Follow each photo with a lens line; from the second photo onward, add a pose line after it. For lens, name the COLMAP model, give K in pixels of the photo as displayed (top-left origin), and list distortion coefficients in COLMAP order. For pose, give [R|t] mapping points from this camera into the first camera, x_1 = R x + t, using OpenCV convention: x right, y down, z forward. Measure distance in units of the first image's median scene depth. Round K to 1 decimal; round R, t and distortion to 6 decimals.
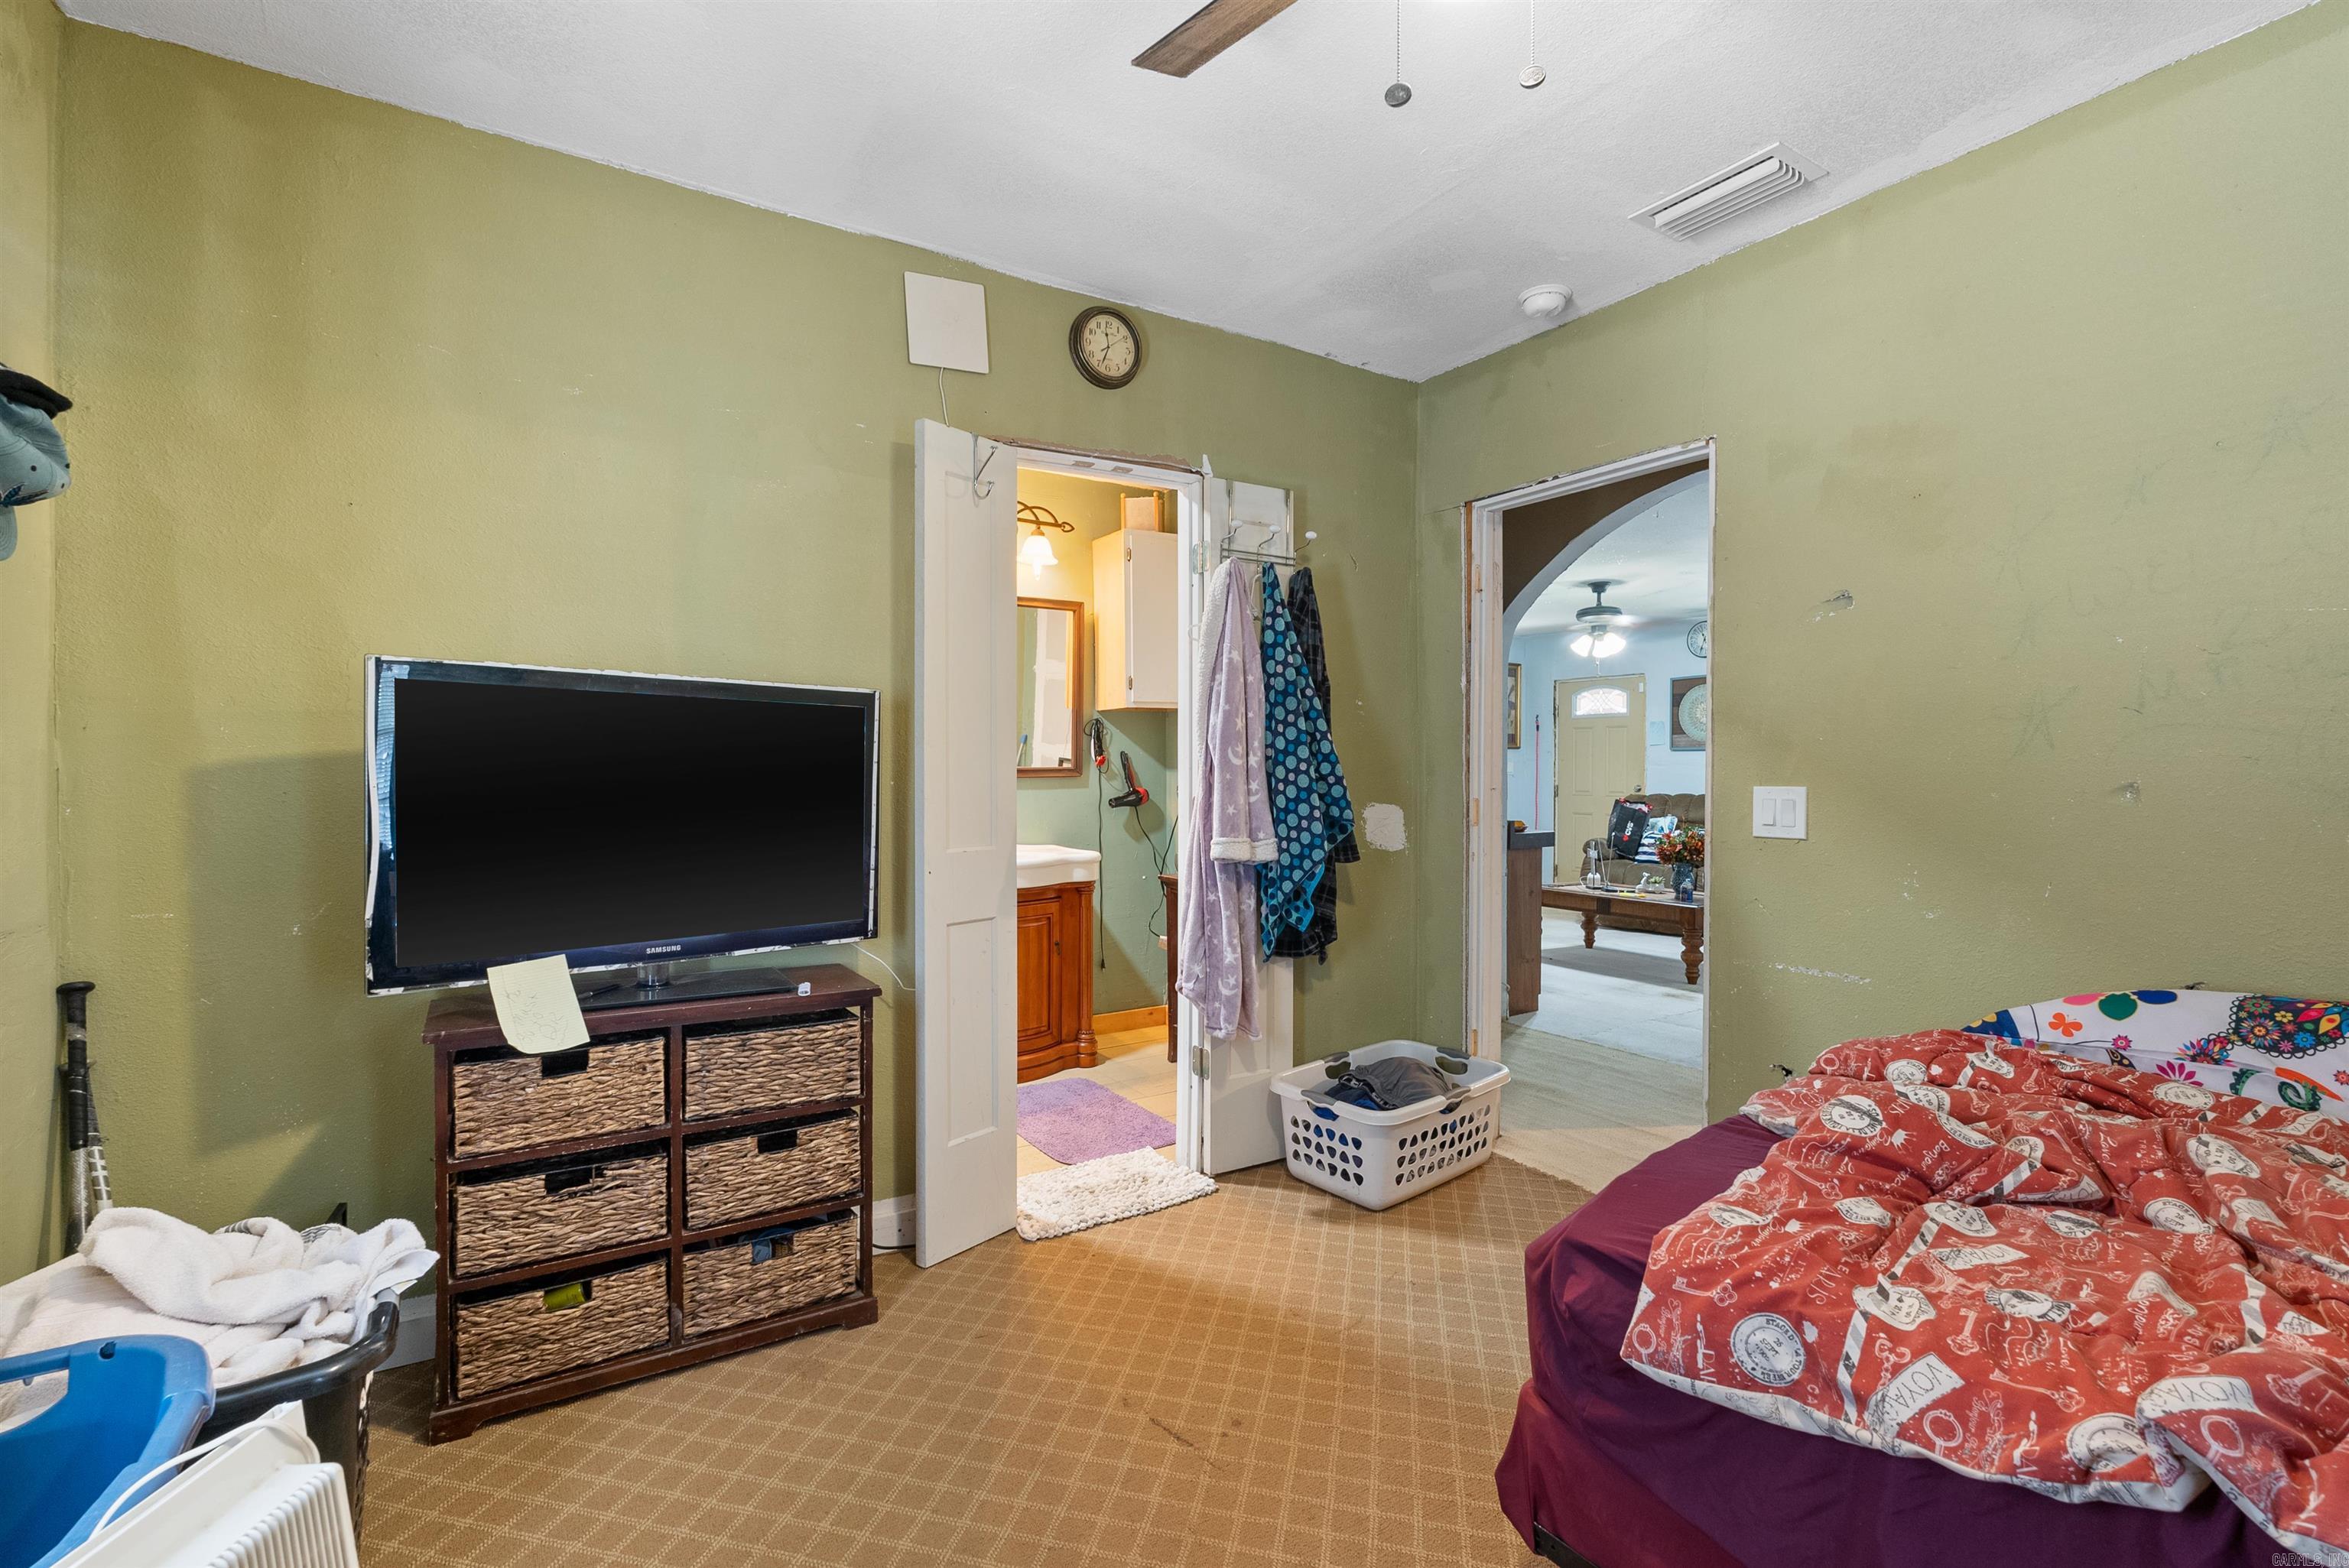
lens RADIAL K [[1049.7, 0, 1186.5], [0, 1049.7, 790.9], [0, 0, 1]] dist [-0.005827, 0.000442]
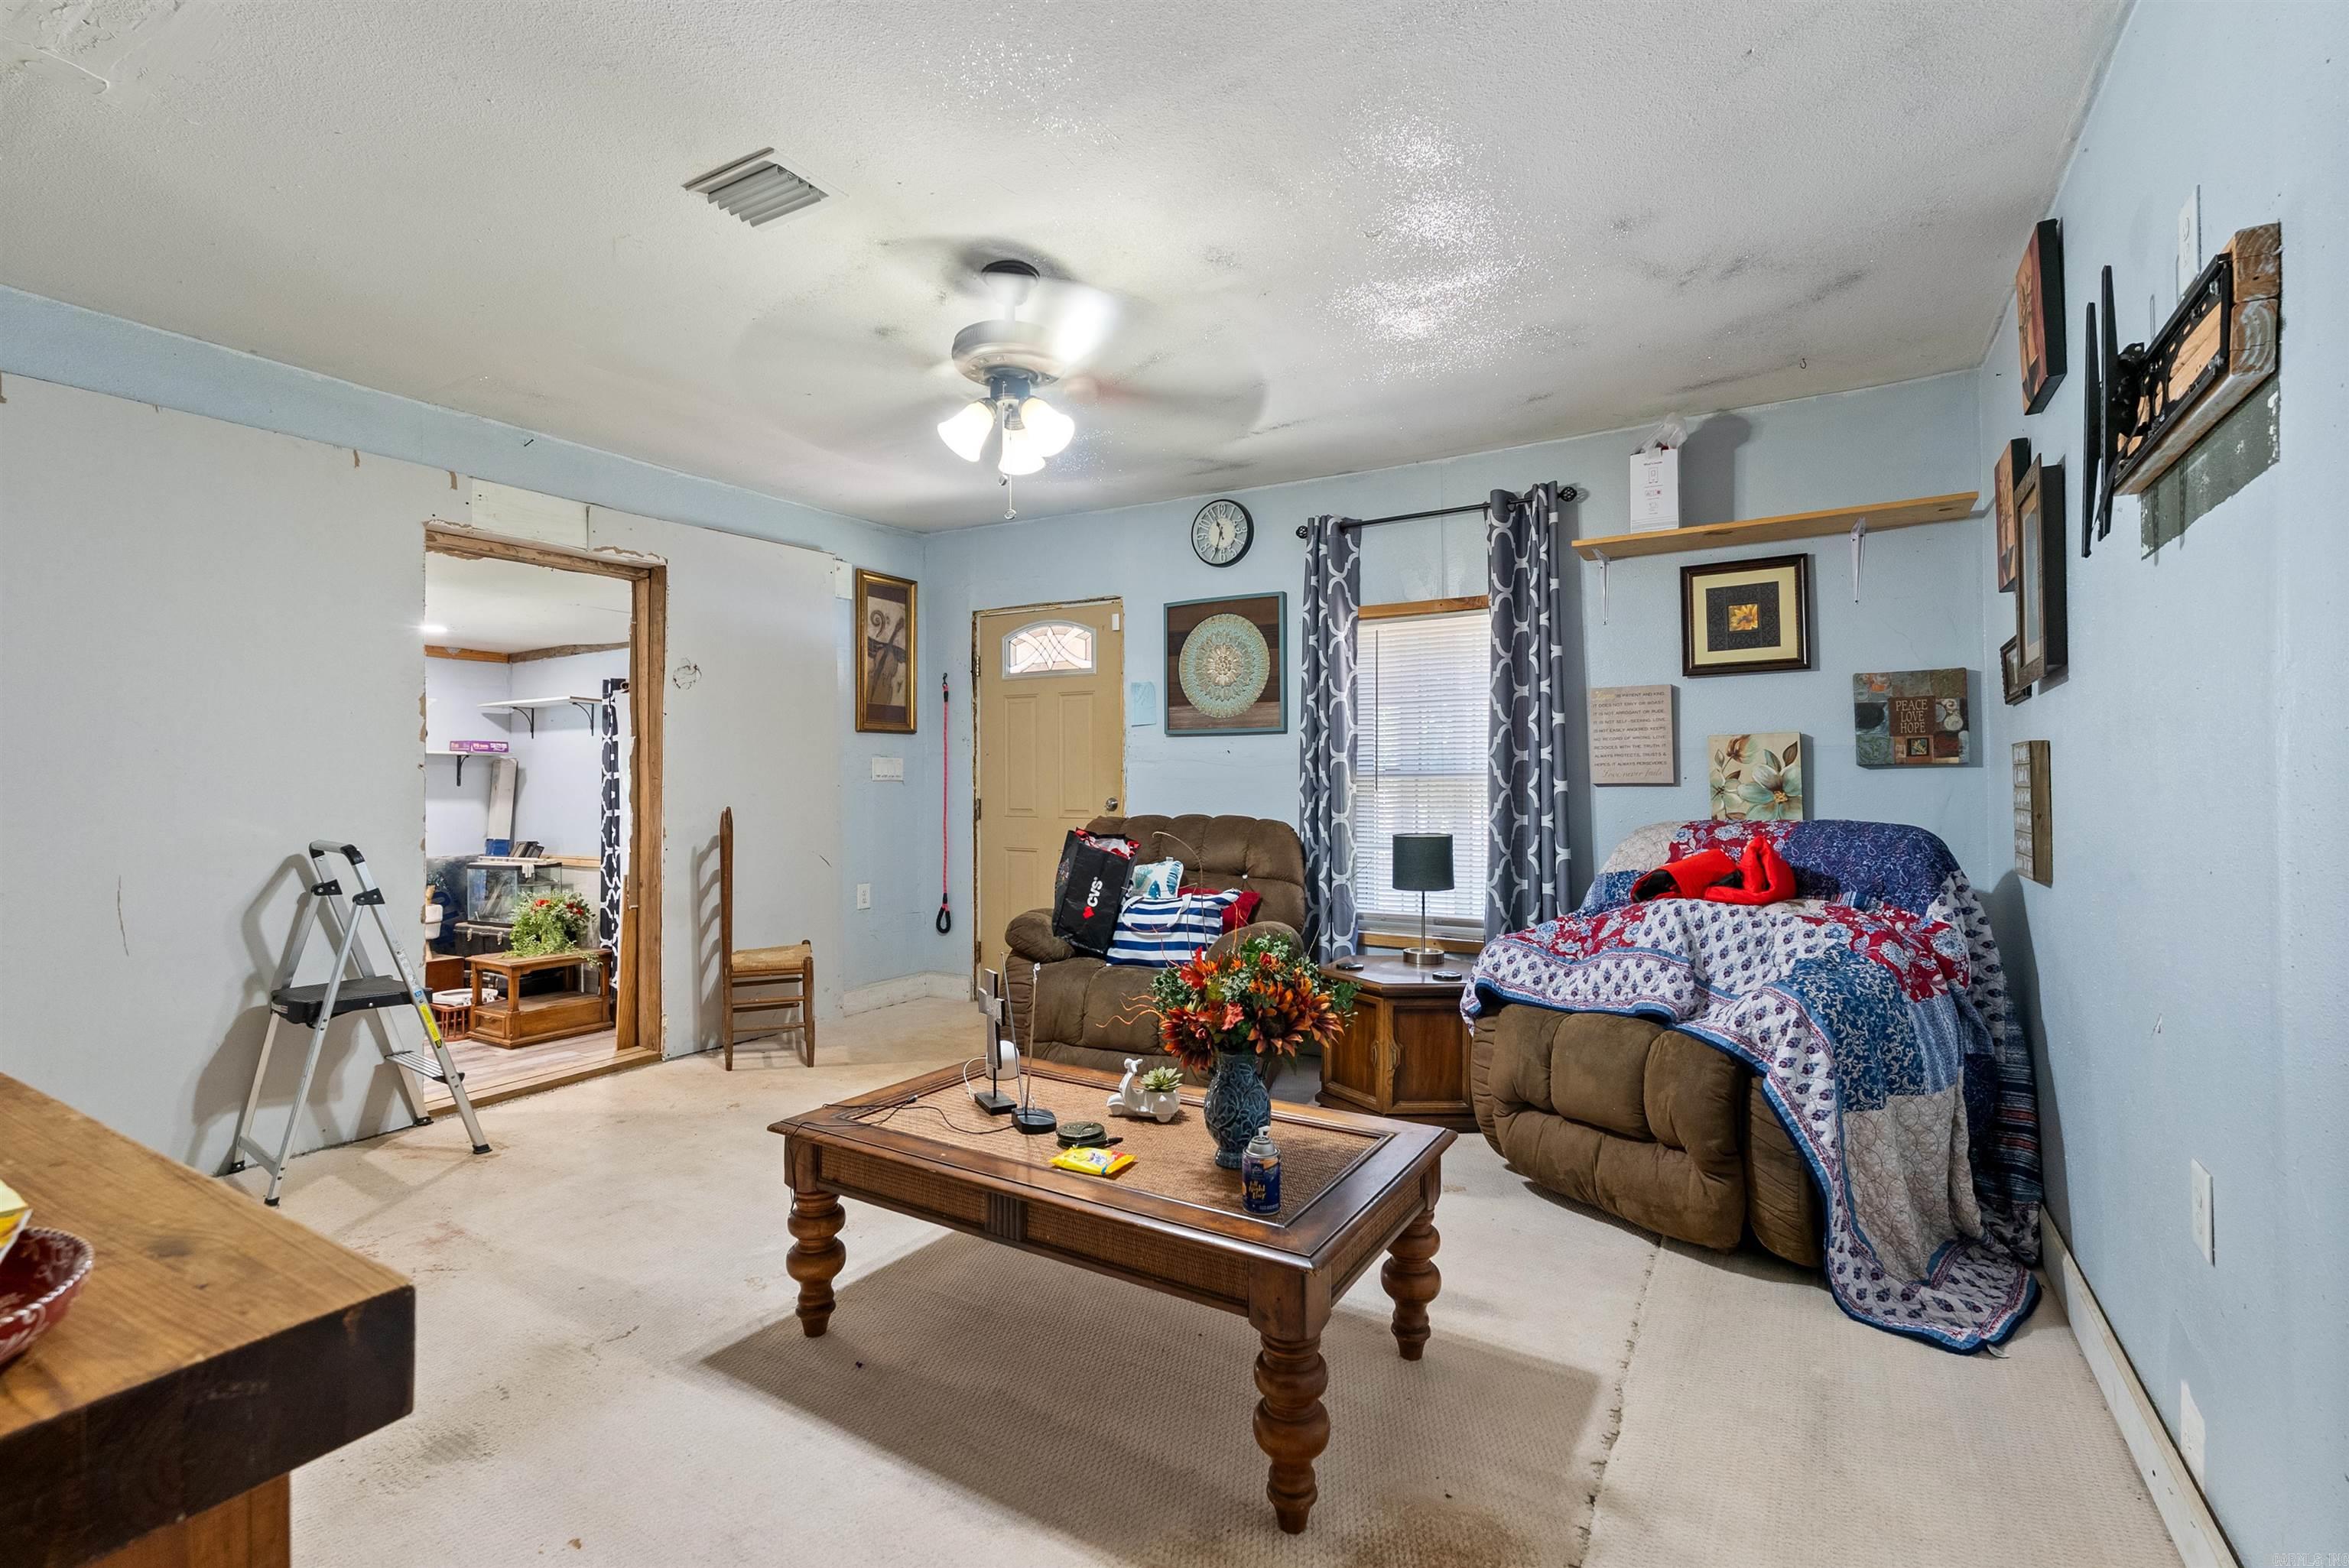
lens RADIAL K [[1049.7, 0, 1151.8], [0, 1049.7, 765.2], [0, 0, 1]] dist [-0.005827, 0.000442]
pose [[0.903577, 0.003634, 0.428411, 0.220719], [0.008325, 0.999626, -0.026038, -0.008520], [-0.428345, 0.027094, 0.903209, 0.509802]]
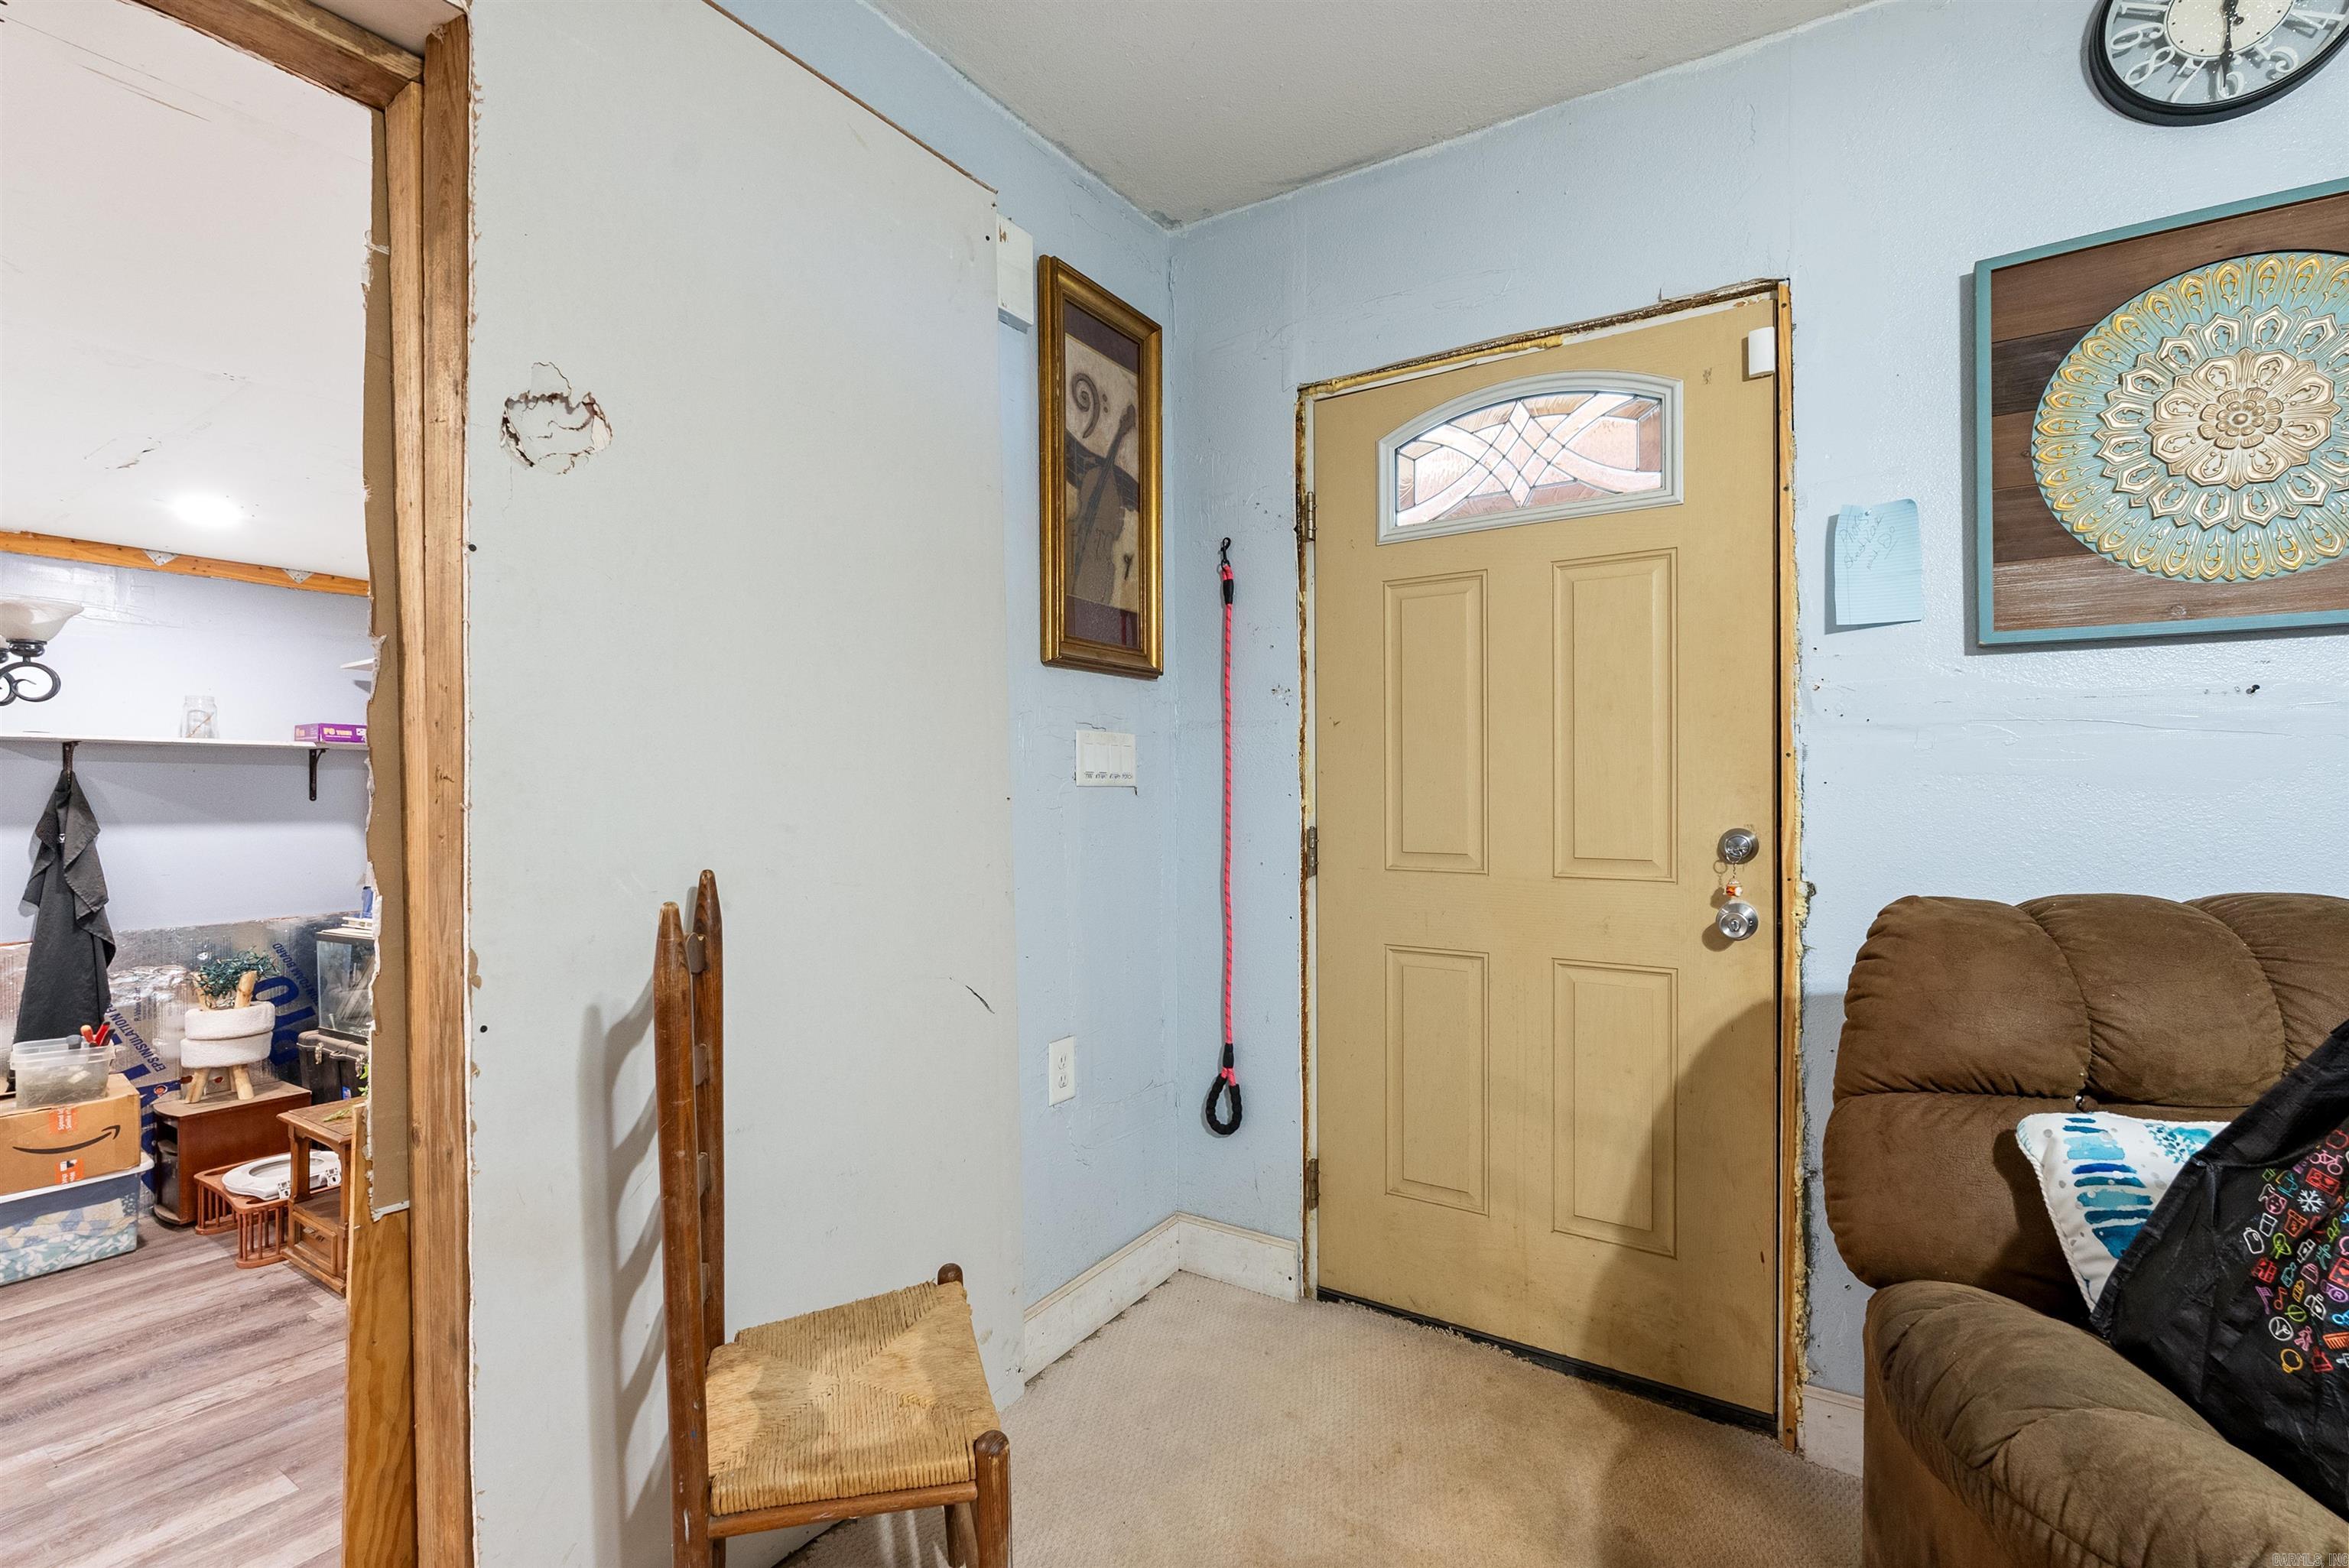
lens RADIAL K [[1049.7, 0, 1158.5], [0, 1049.7, 786.9], [0, 0, 1]] dist [-0.005827, 0.000442]
pose [[0.917083, -0.005384, 0.398660, 0.253065], [0.011912, 0.999832, -0.013898, -0.012886], [-0.398519, 0.017495, 0.916993, 0.892217]]
